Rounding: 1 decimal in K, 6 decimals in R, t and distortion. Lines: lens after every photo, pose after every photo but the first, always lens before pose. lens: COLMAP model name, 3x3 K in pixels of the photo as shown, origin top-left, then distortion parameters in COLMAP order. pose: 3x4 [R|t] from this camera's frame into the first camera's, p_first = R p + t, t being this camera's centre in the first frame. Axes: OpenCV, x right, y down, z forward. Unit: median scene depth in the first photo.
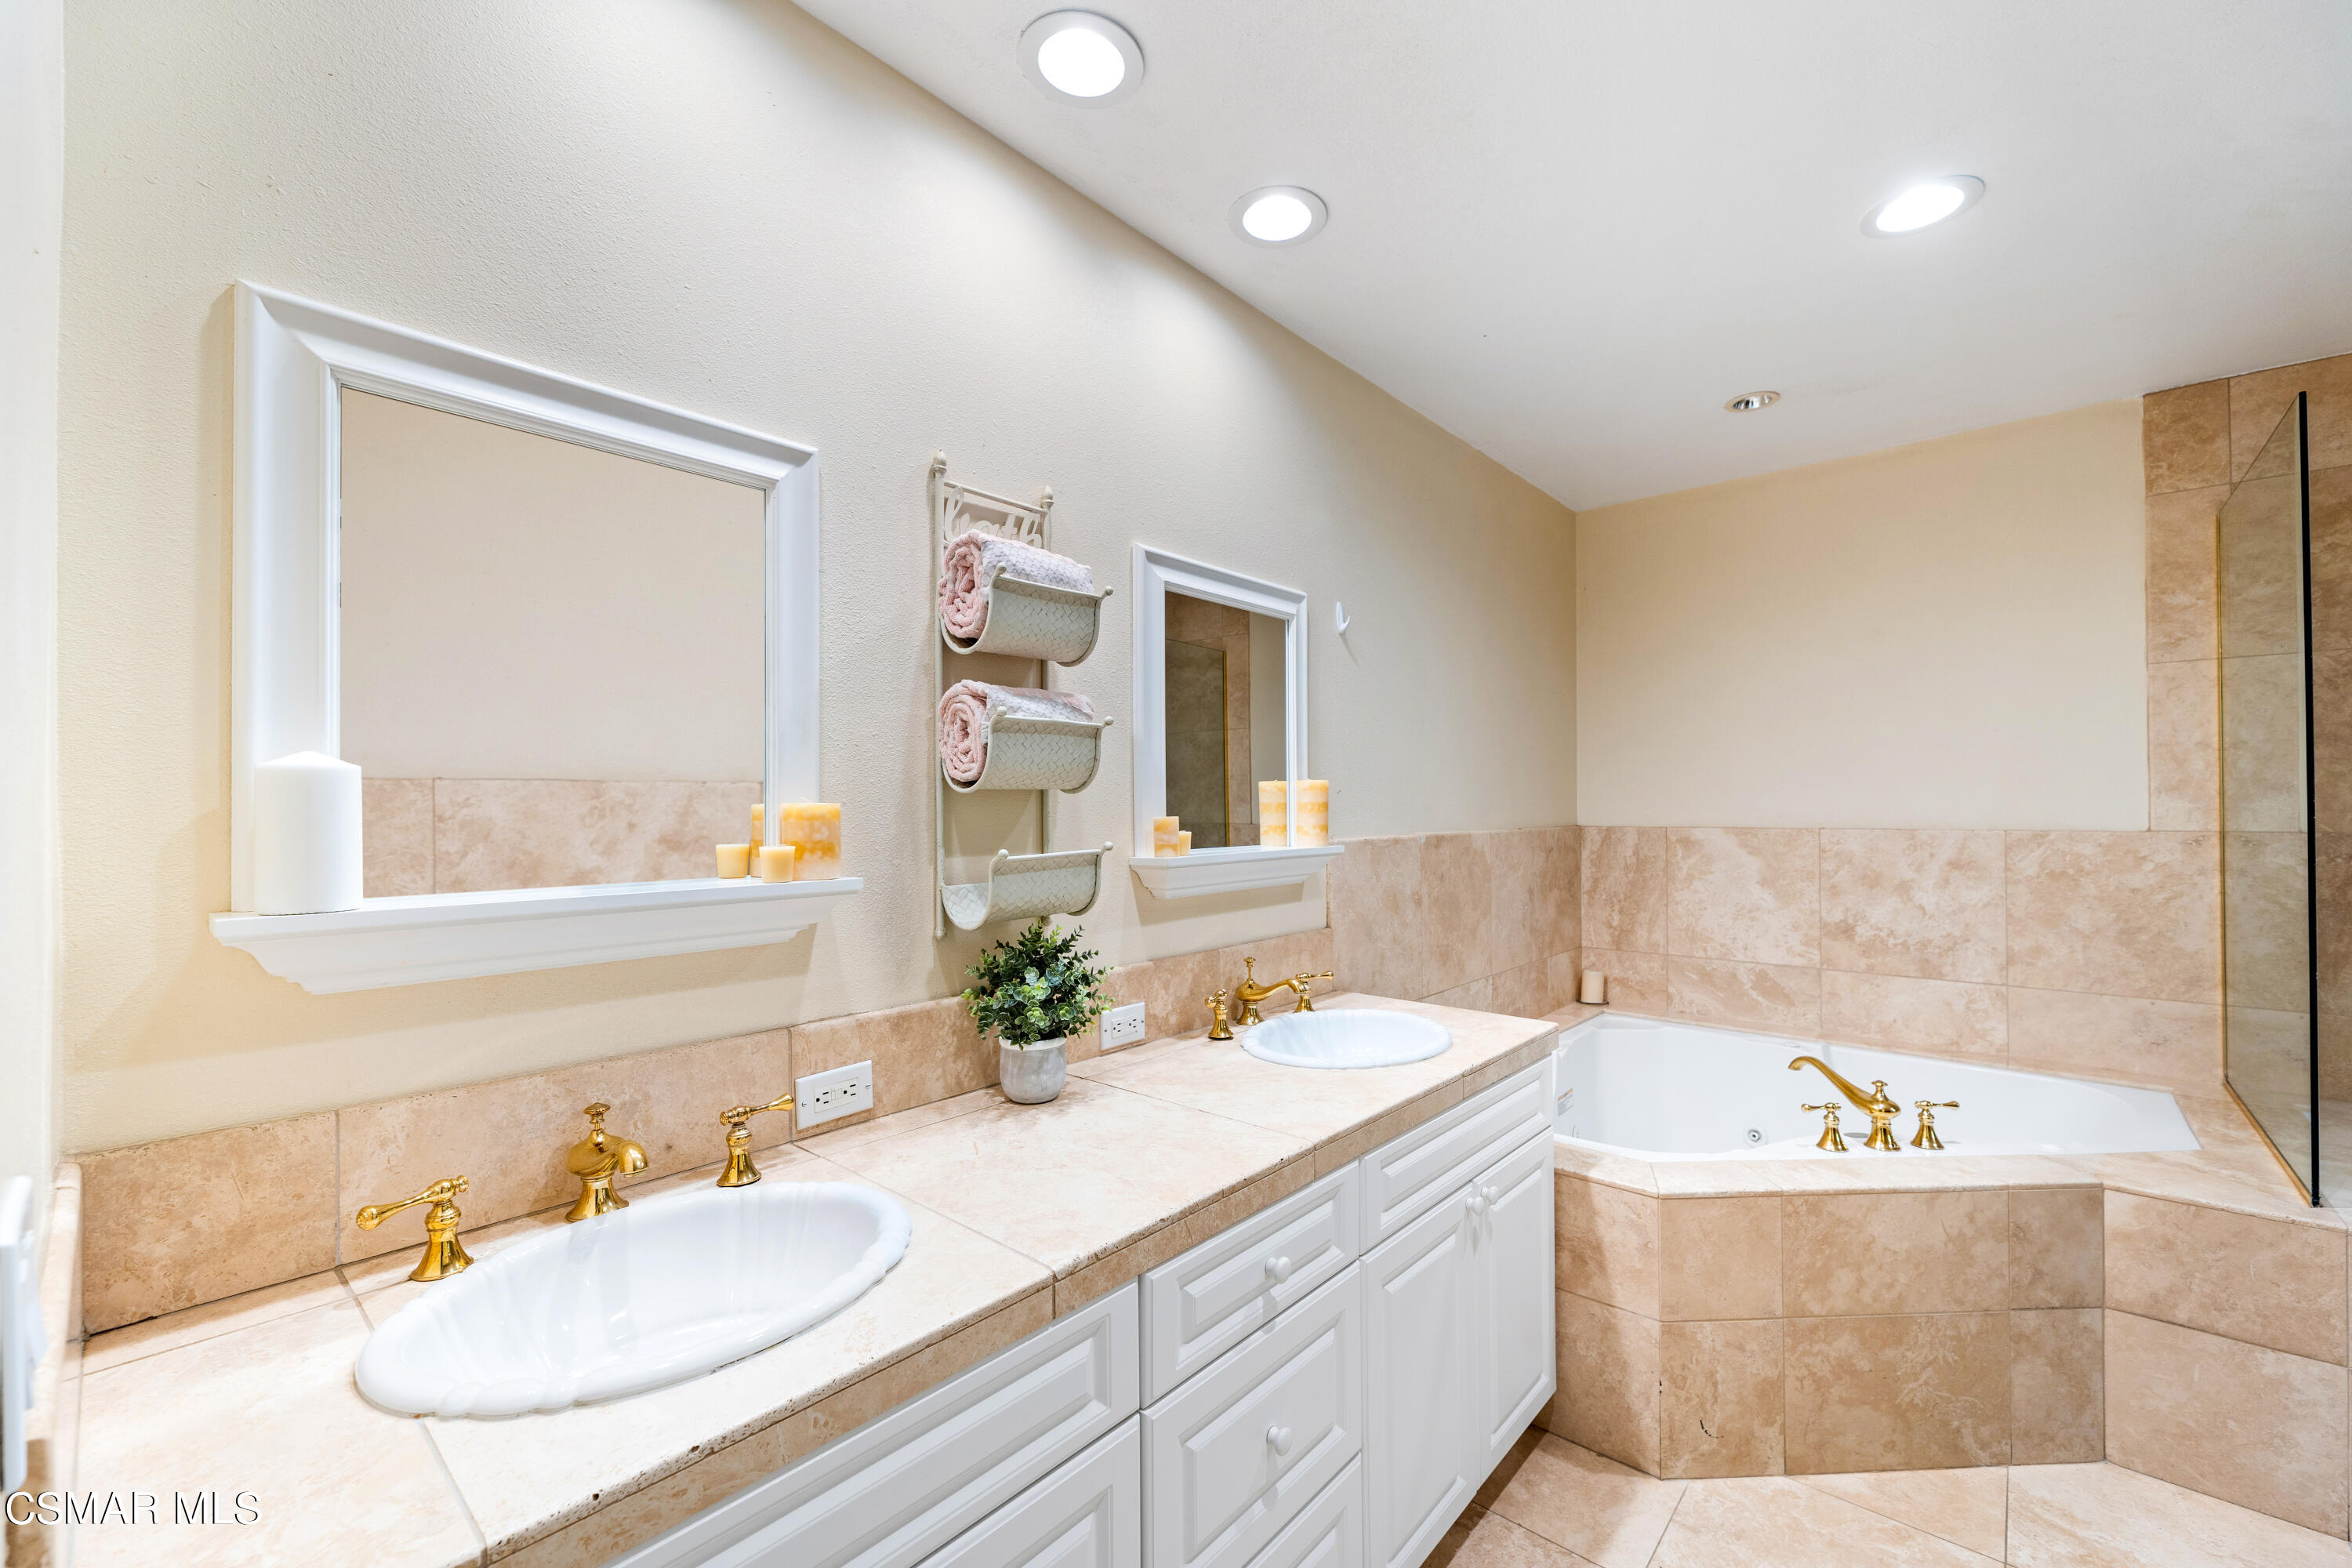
lens RADIAL K [[955.6, 0, 1177.4], [0, 955.6, 799.4], [0, 0, 1]] dist [0.002834, -0.002230]
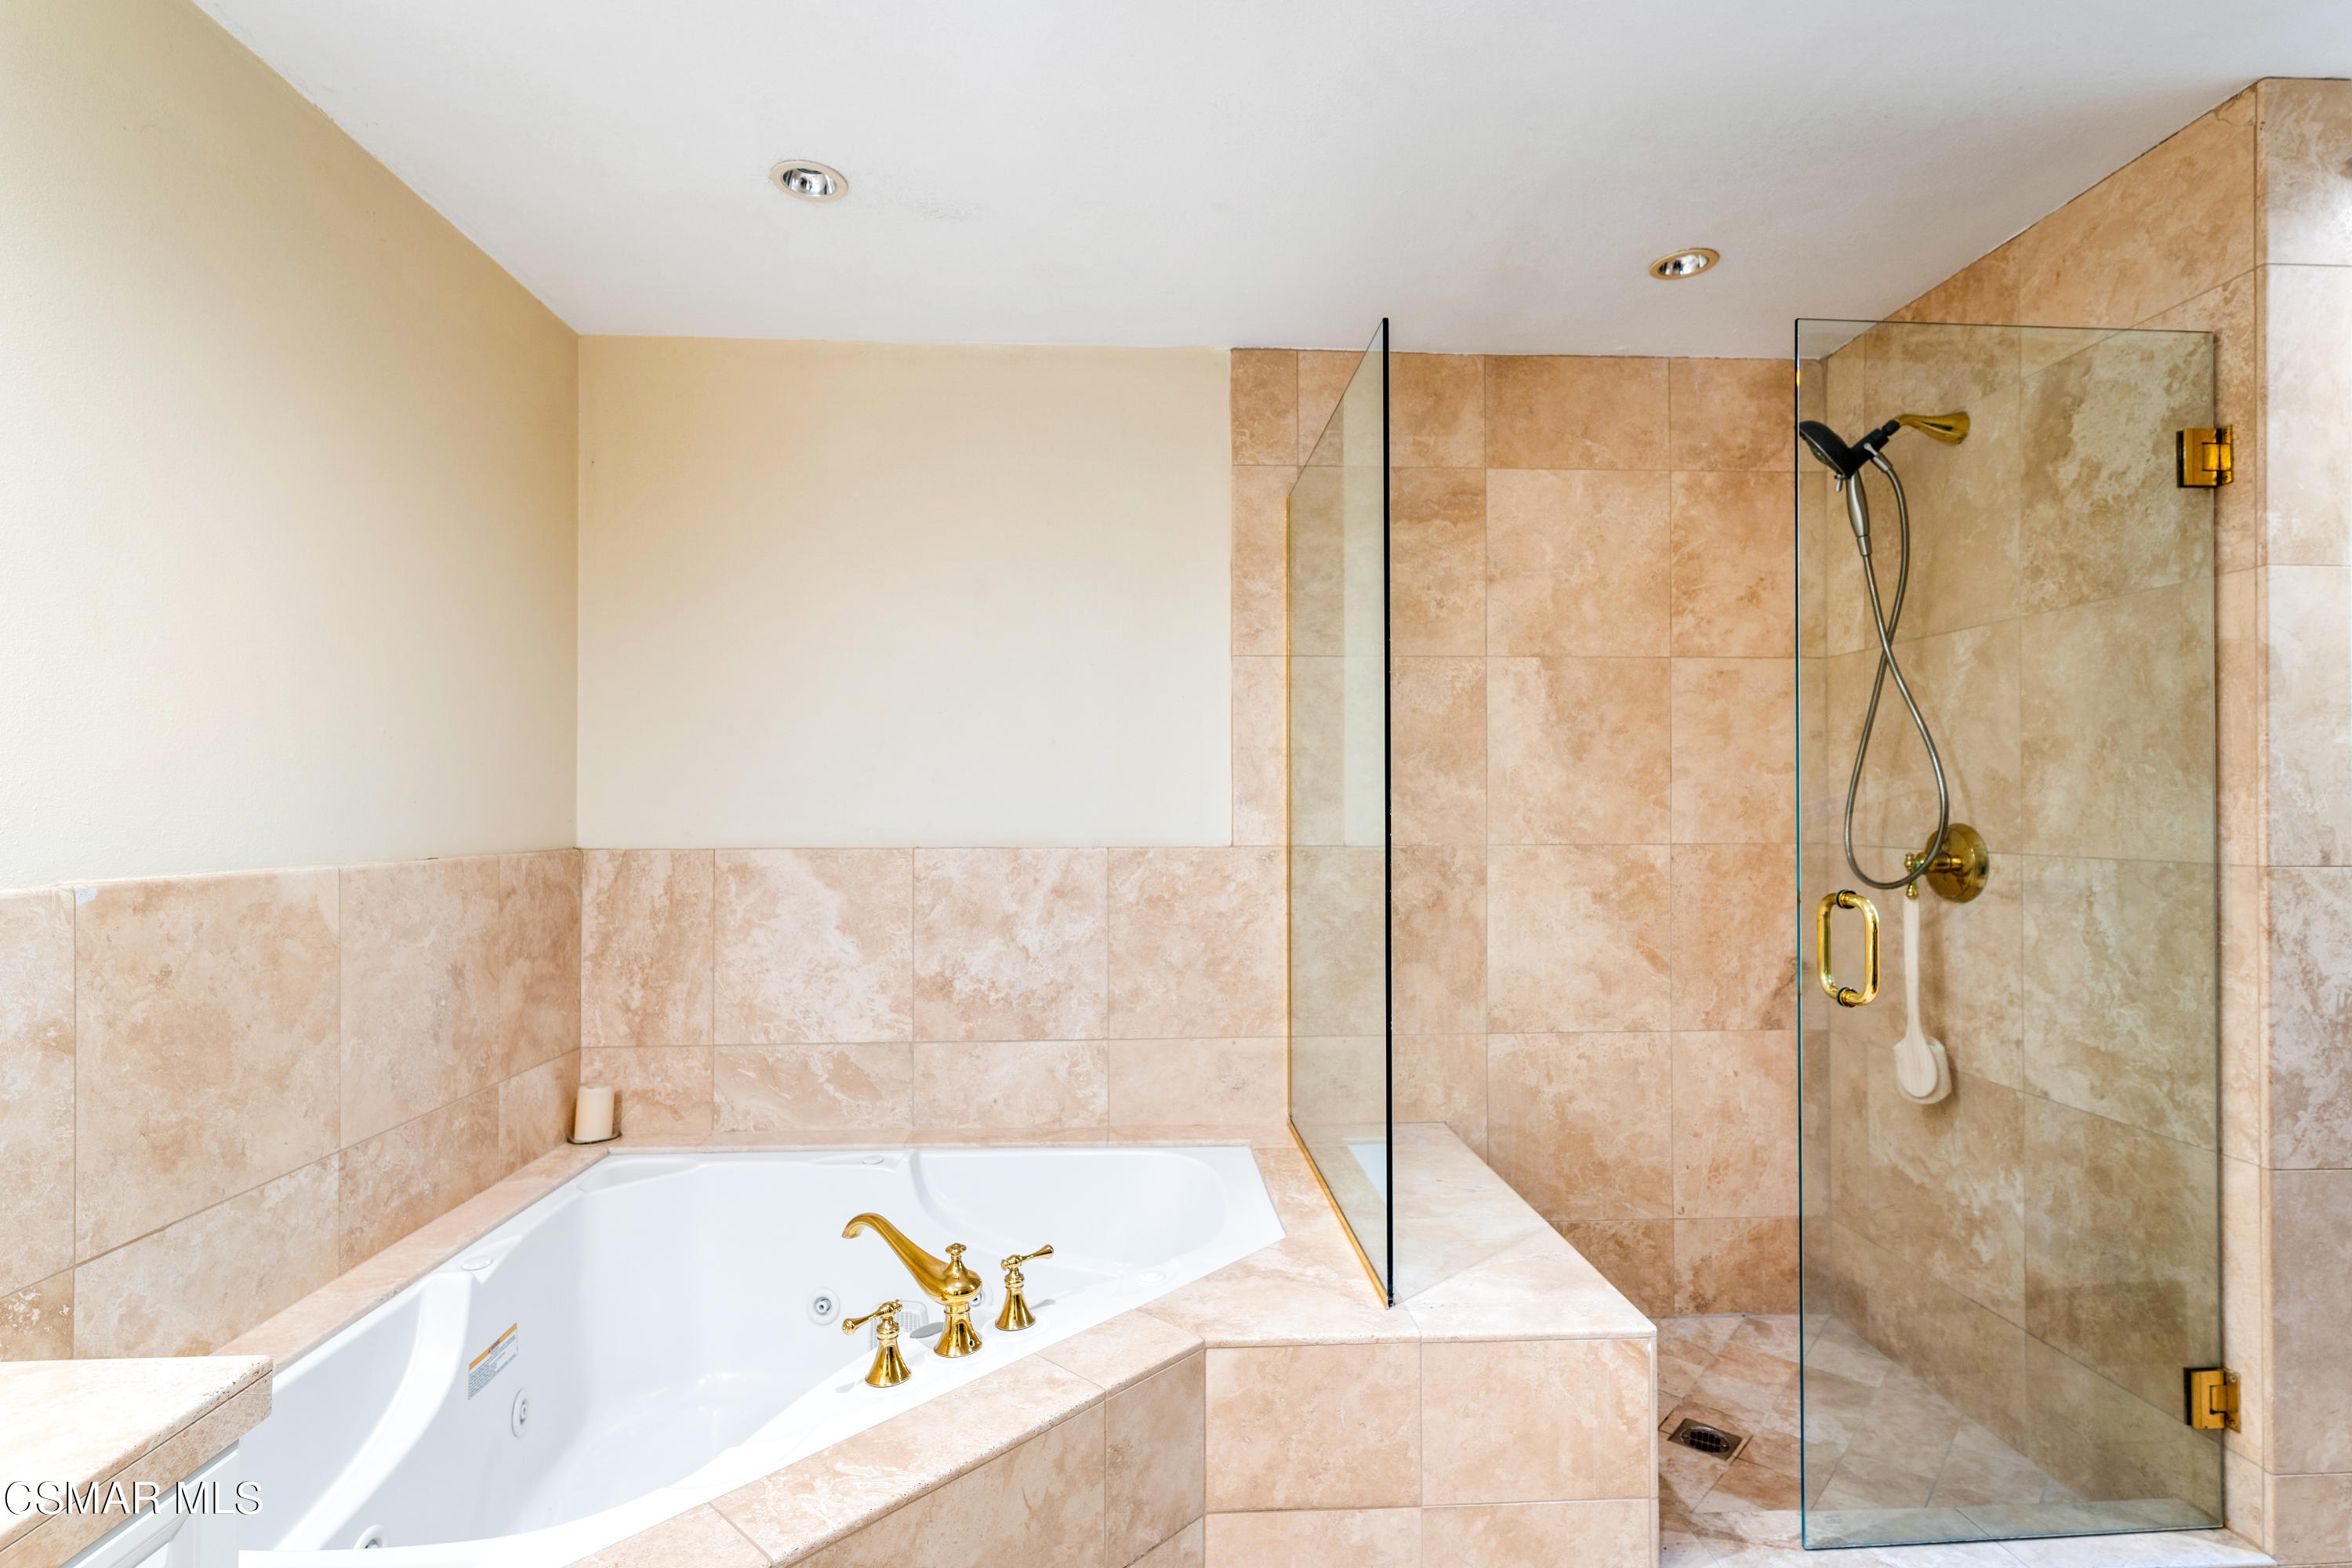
lens RADIAL K [[1149.8, 0, 1180.2], [0, 1149.8, 794.9], [0, 0, 1]] dist [-0.002434, -0.000111]
pose [[0.715088, 0.013728, 0.698900, 0.250001], [-0.006762, 0.999896, -0.012722, -0.000487], [-0.699002, 0.004372, 0.715106, 0.285429]]
